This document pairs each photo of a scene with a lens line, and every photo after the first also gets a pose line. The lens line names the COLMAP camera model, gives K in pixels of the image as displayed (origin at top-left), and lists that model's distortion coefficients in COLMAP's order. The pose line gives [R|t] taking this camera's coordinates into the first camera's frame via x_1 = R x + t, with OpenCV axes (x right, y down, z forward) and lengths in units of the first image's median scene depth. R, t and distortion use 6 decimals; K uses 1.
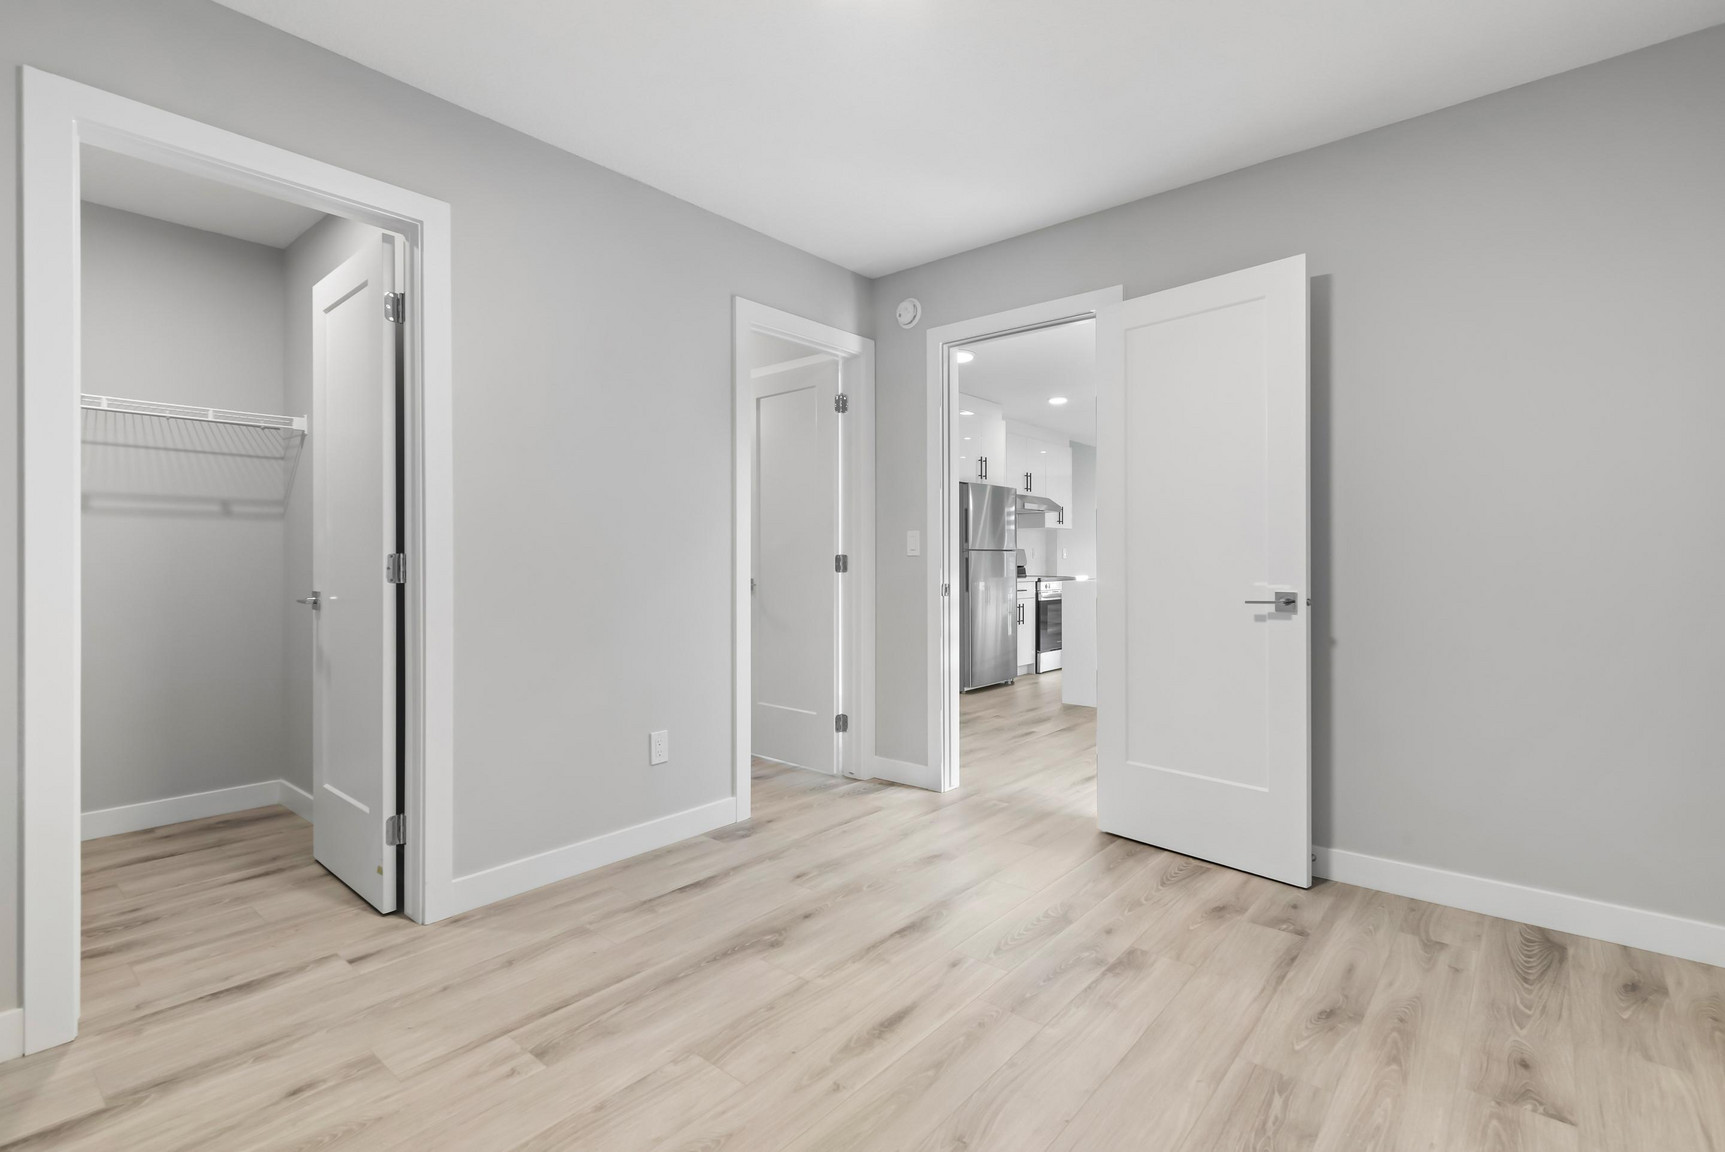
lens RADIAL K [[784.5, 0, 865.3], [0, 784.5, 556.2], [0, 0, 1]] dist [-0.000966, 0.000139]
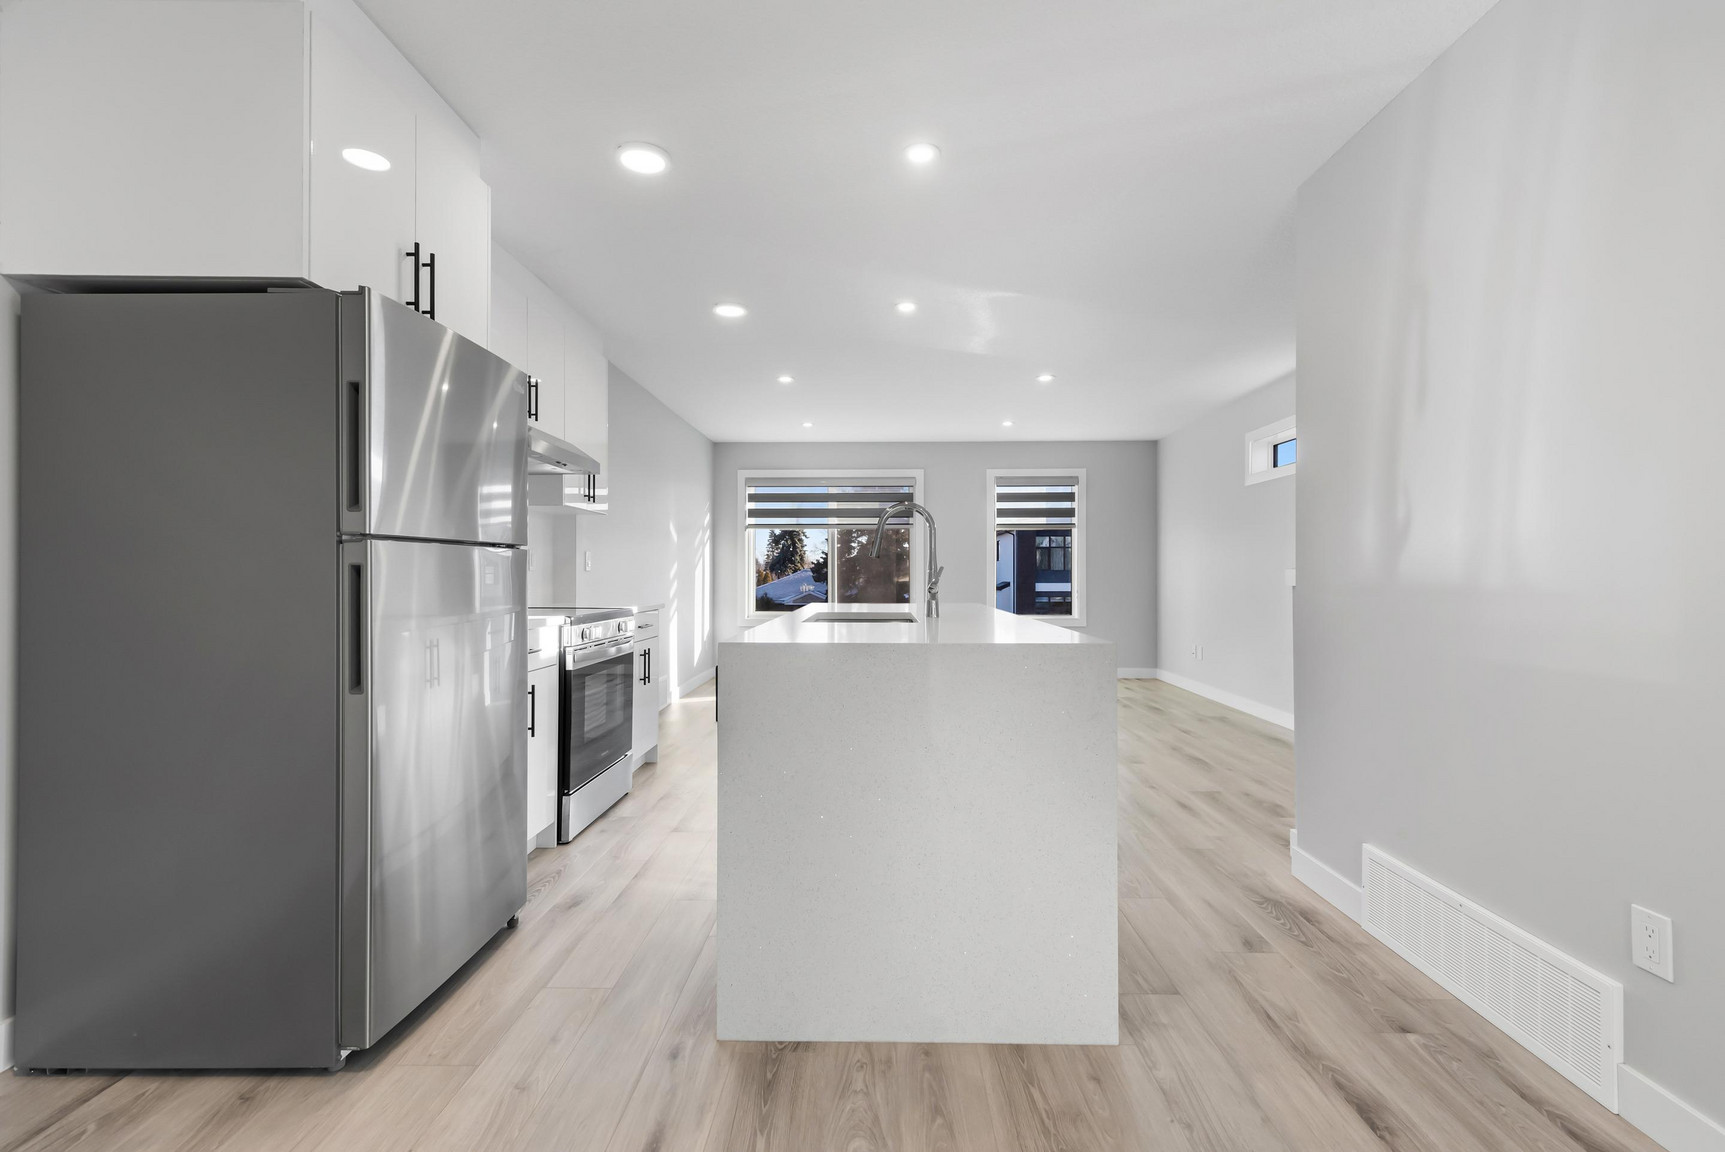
lens RADIAL K [[784.5, 0, 865.3], [0, 784.5, 556.2], [0, 0, 1]] dist [-0.000966, 0.000139]
pose [[0.785021, 0.017221, 0.619229, 0.087065], [-0.006876, 0.999794, -0.019088, 0.003824], [-0.619431, 0.010726, 0.784978, 0.579760]]
